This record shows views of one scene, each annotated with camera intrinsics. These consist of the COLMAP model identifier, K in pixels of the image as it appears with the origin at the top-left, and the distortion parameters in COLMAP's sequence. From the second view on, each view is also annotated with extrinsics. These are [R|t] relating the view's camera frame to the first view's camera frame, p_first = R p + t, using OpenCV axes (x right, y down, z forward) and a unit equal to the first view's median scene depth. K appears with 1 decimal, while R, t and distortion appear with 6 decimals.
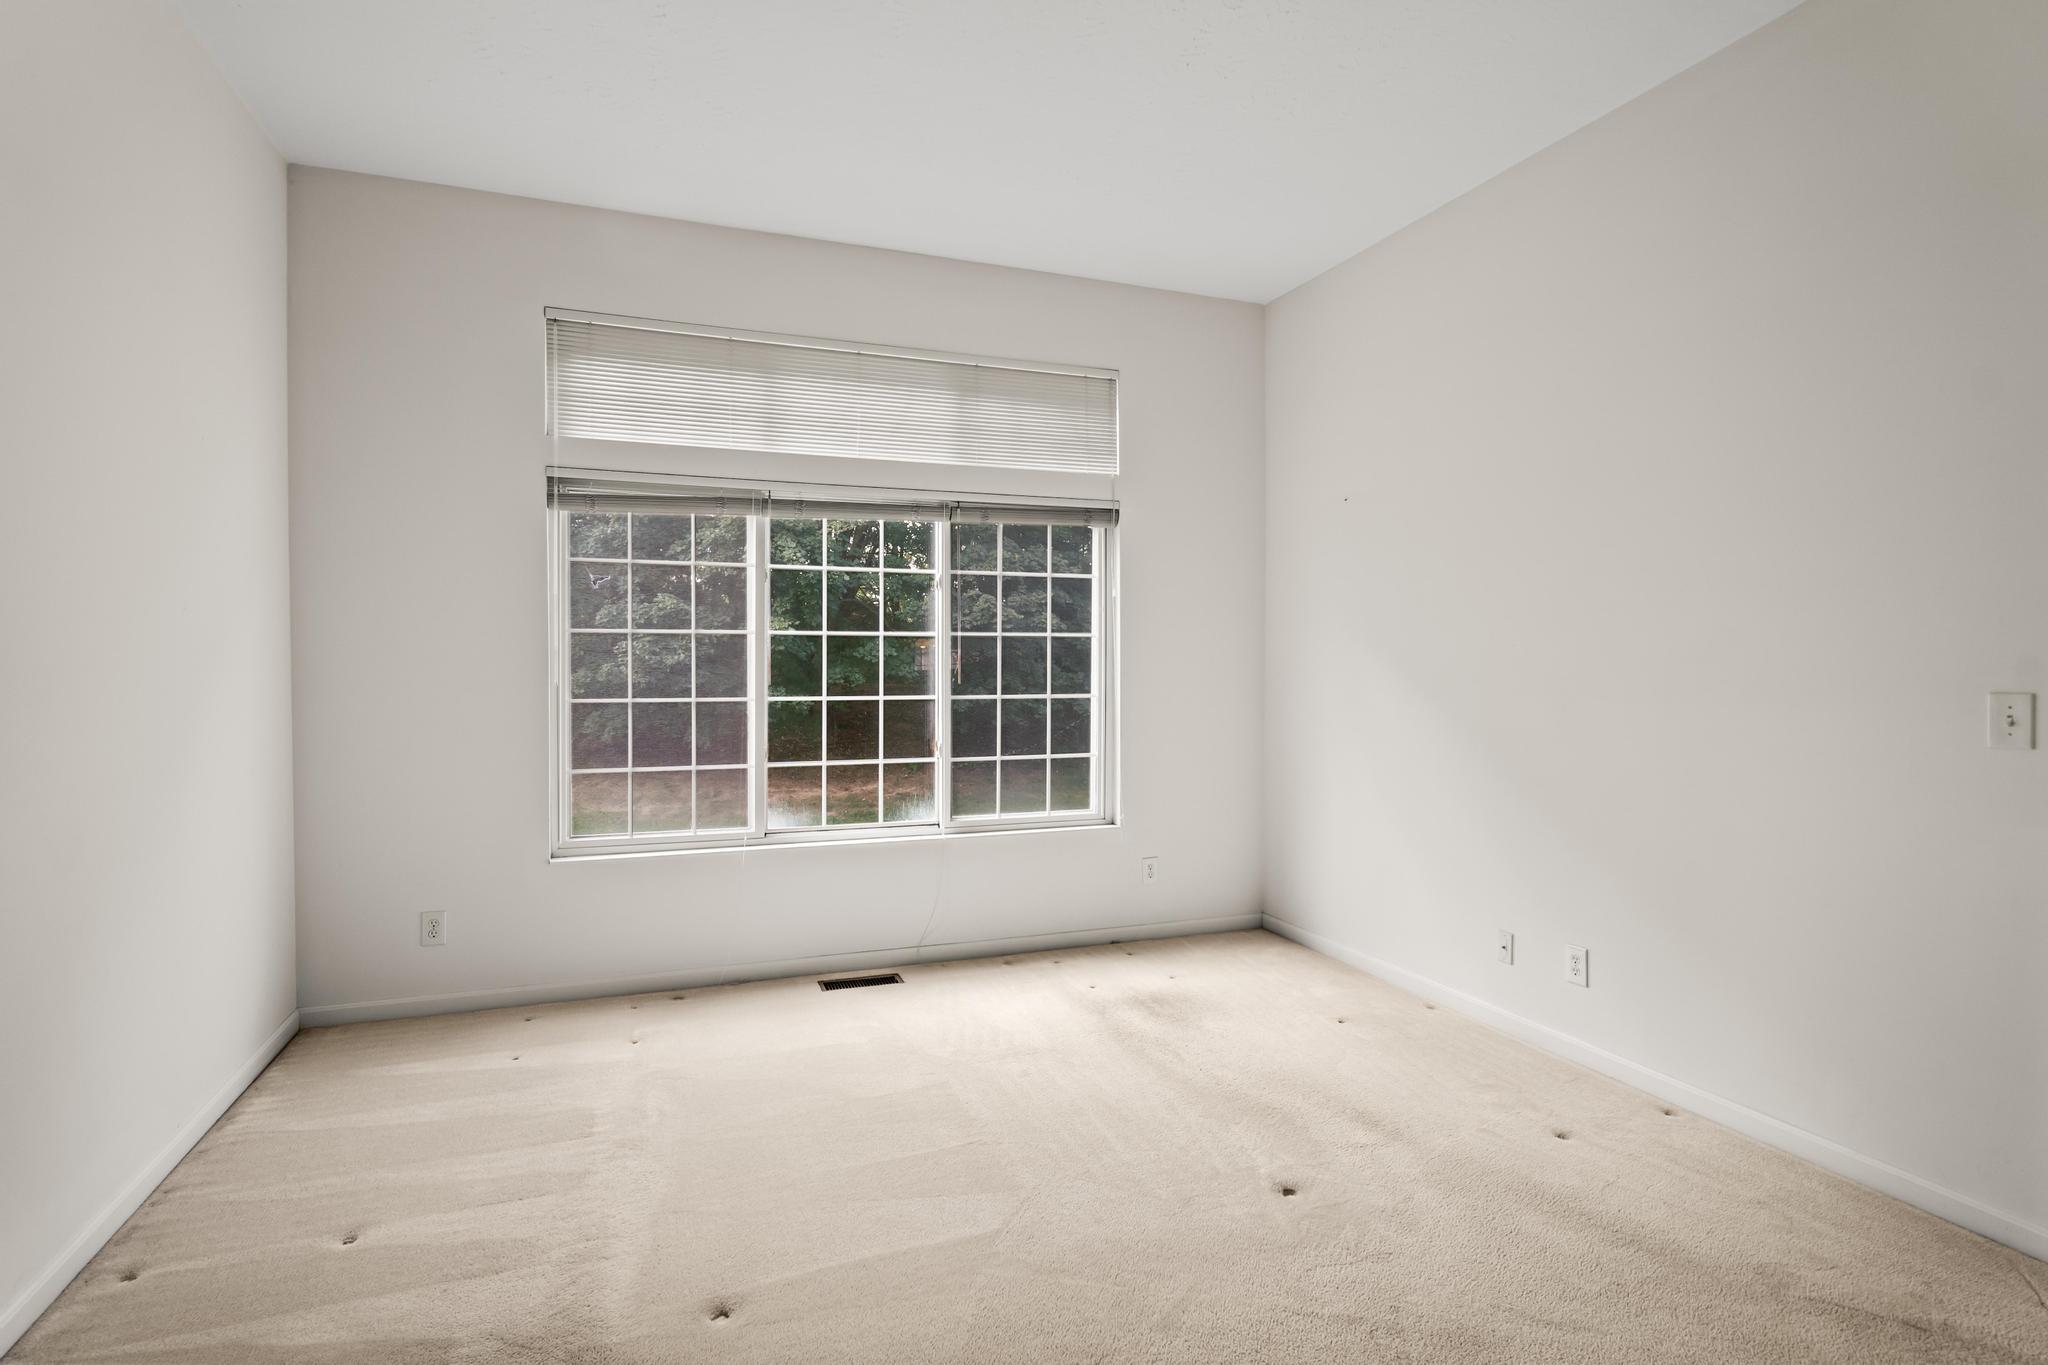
lens RADIAL K [[1009.1, 0, 1015.8], [0, 1009.1, 667.9], [0, 0, 1]] dist [-0.003194, -0.000235]
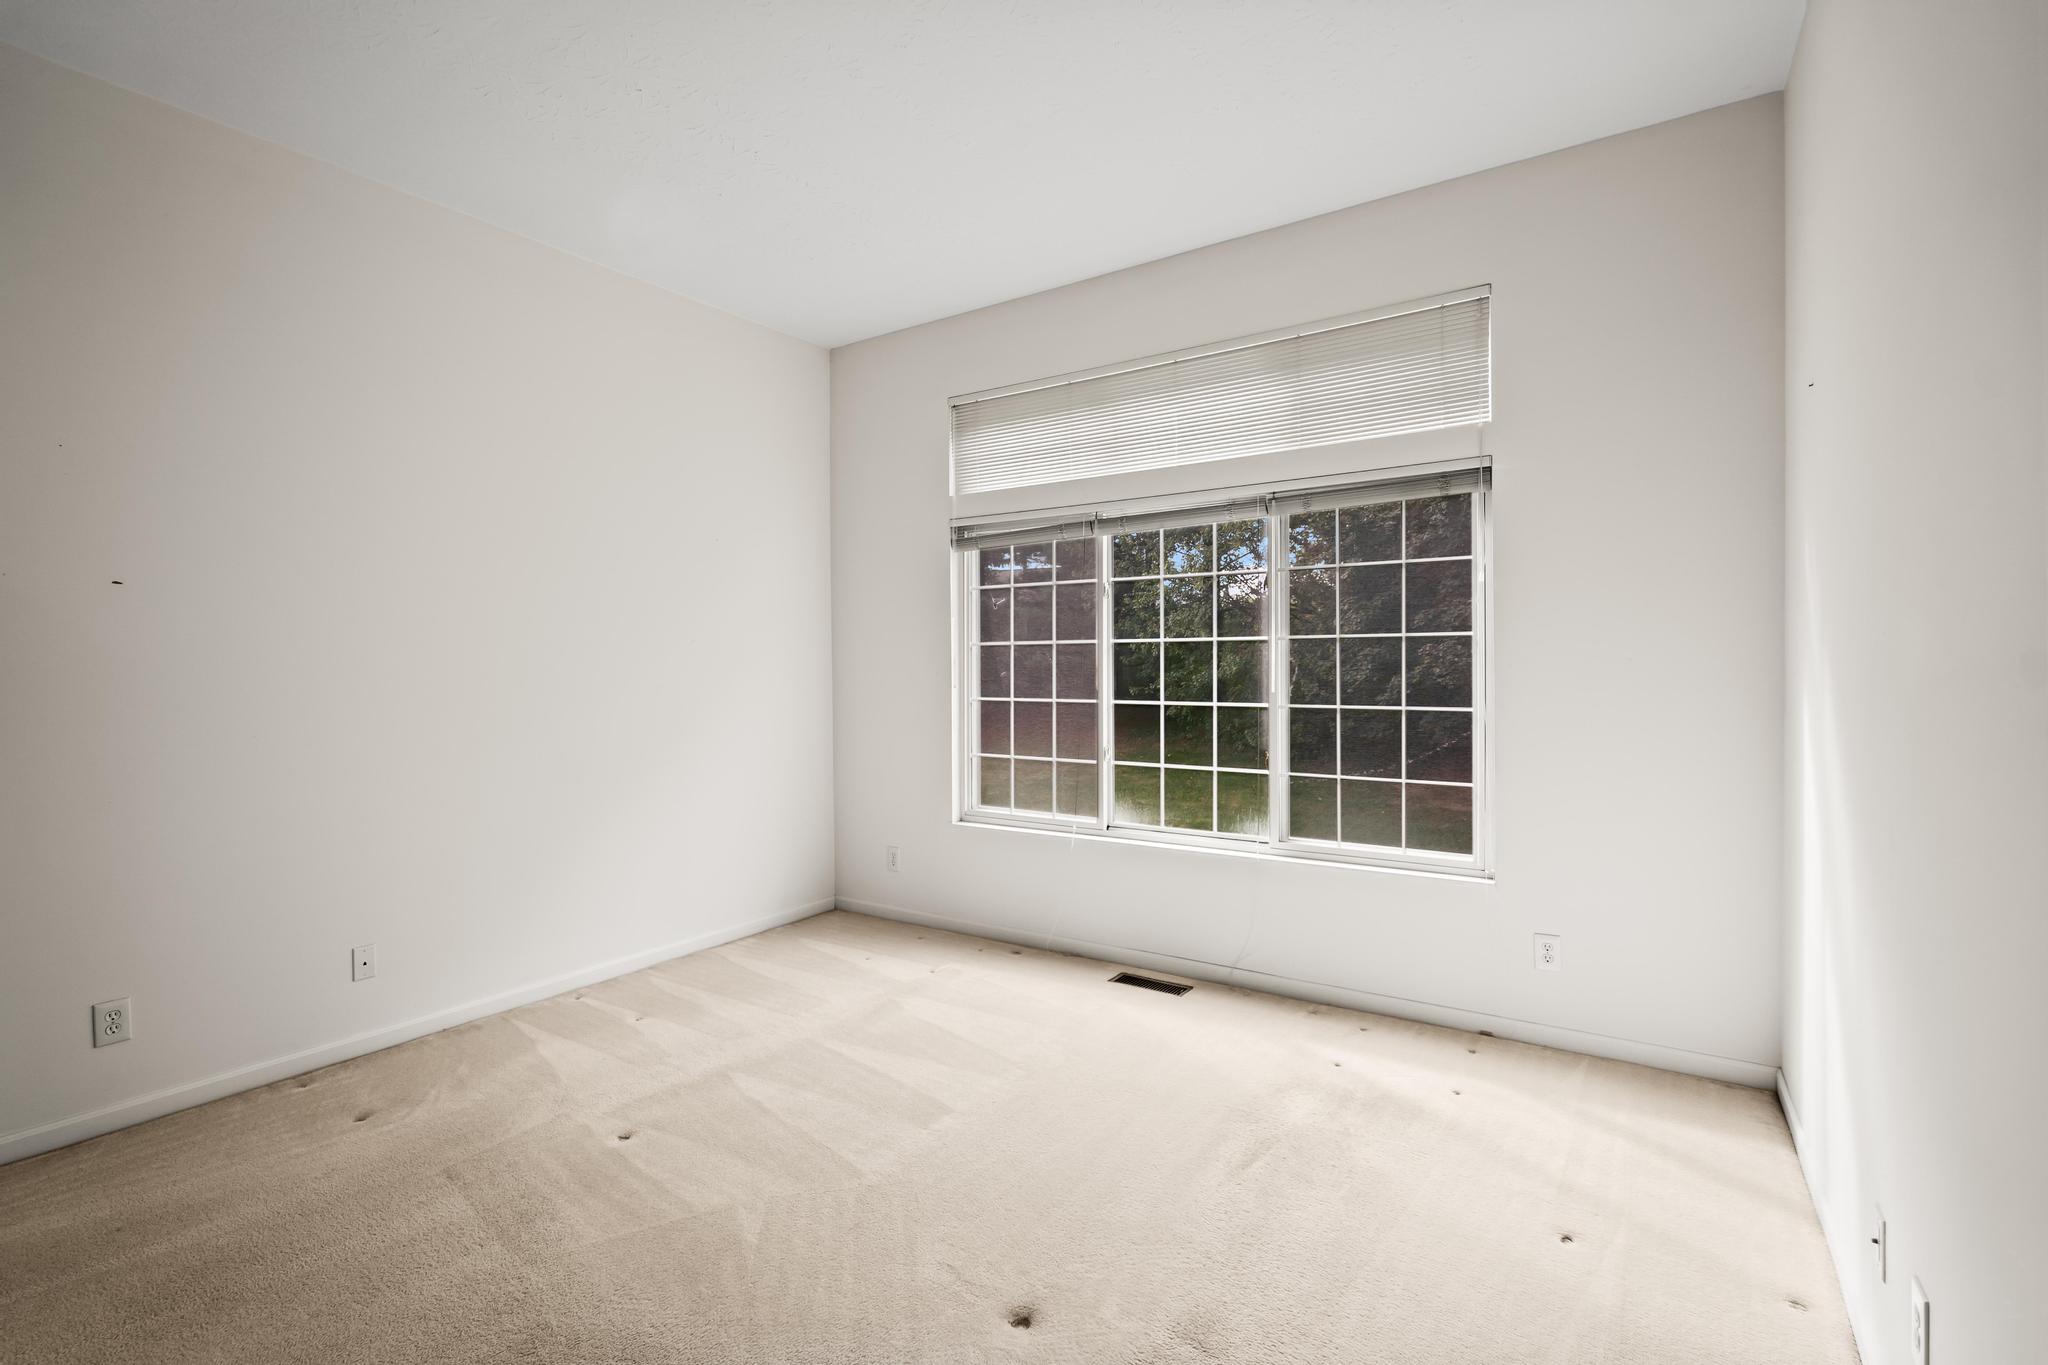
lens RADIAL K [[959.1, 0, 1006.8], [0, 959.1, 657.0], [0, 0, 1]] dist [0.000018, 0.000623]
pose [[0.572868, -0.010588, -0.819580, 0.534759], [0.003871, 0.999940, -0.010212, -0.007786], [0.819639, 0.002678, 0.572874, 0.314458]]
